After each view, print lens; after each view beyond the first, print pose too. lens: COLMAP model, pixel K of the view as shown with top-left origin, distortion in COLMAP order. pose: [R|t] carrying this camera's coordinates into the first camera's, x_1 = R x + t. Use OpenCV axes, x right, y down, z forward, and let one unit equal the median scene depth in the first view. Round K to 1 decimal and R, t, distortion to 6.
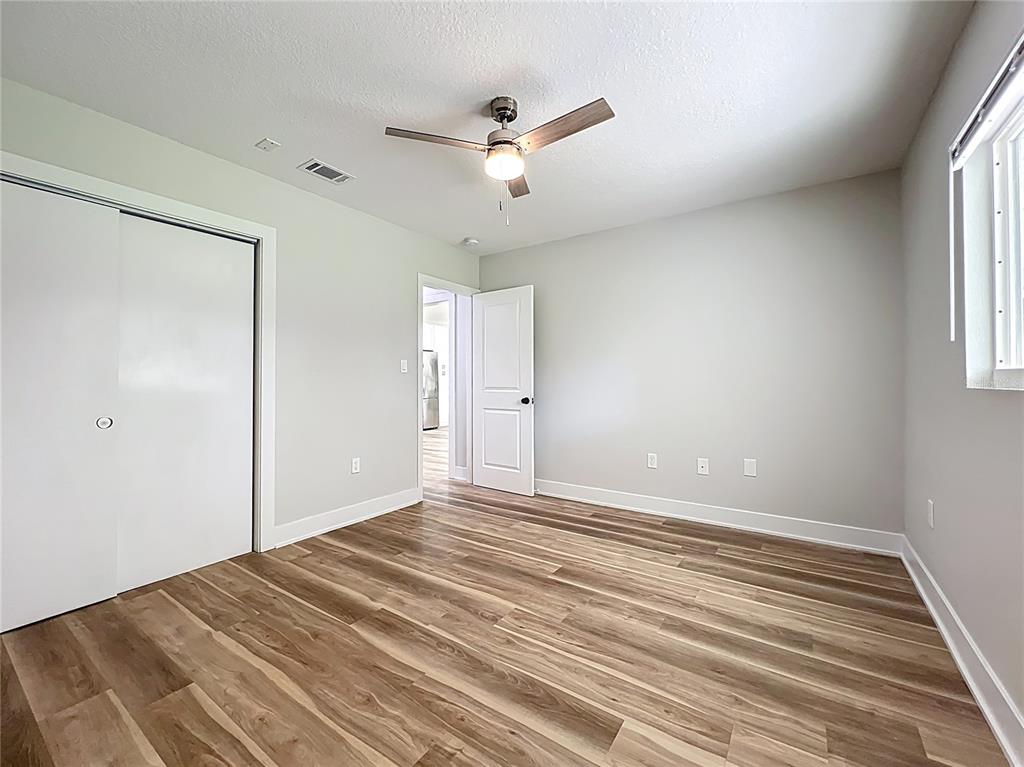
lens RADIAL K [[425.7, 0, 514.9], [0, 425.7, 378.3], [0, 0, 1]] dist [-0.001497, -0.000193]
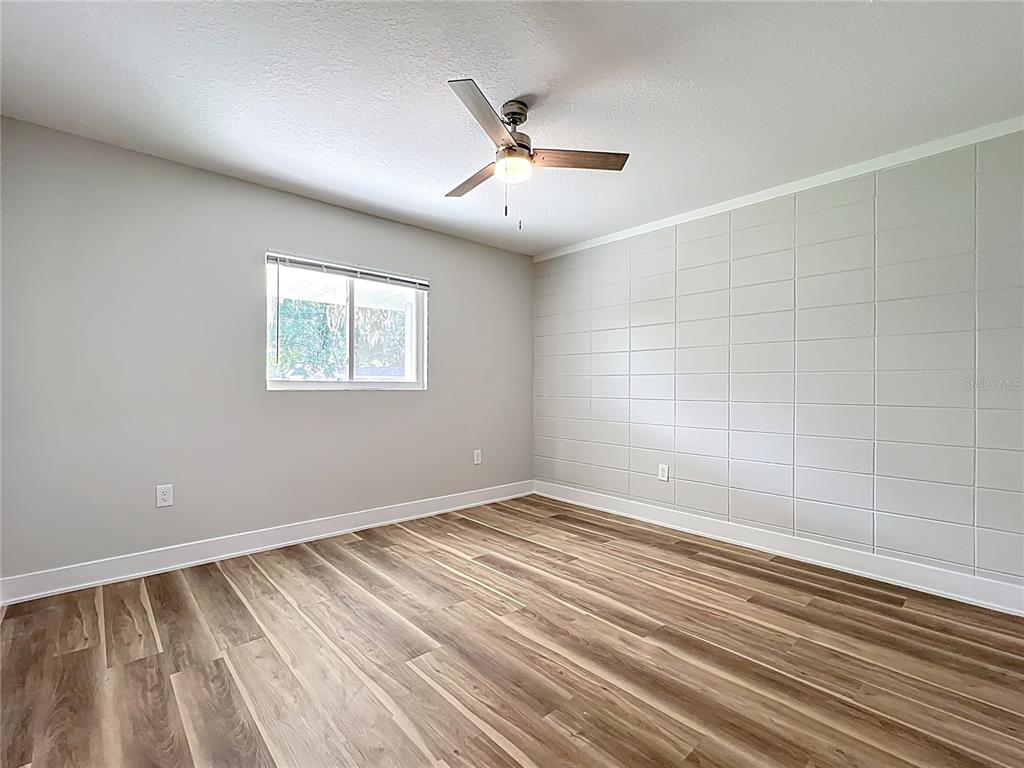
lens RADIAL K [[446.0, 0, 510.4], [0, 446.0, 386.9], [0, 0, 1]] dist [0.000810, 0.000078]
pose [[-0.977338, -0.003830, 0.211649, -0.244258], [-0.004260, 0.999990, -0.001575, 0.012873], [-0.211641, -0.002441, -0.977344, 2.070611]]
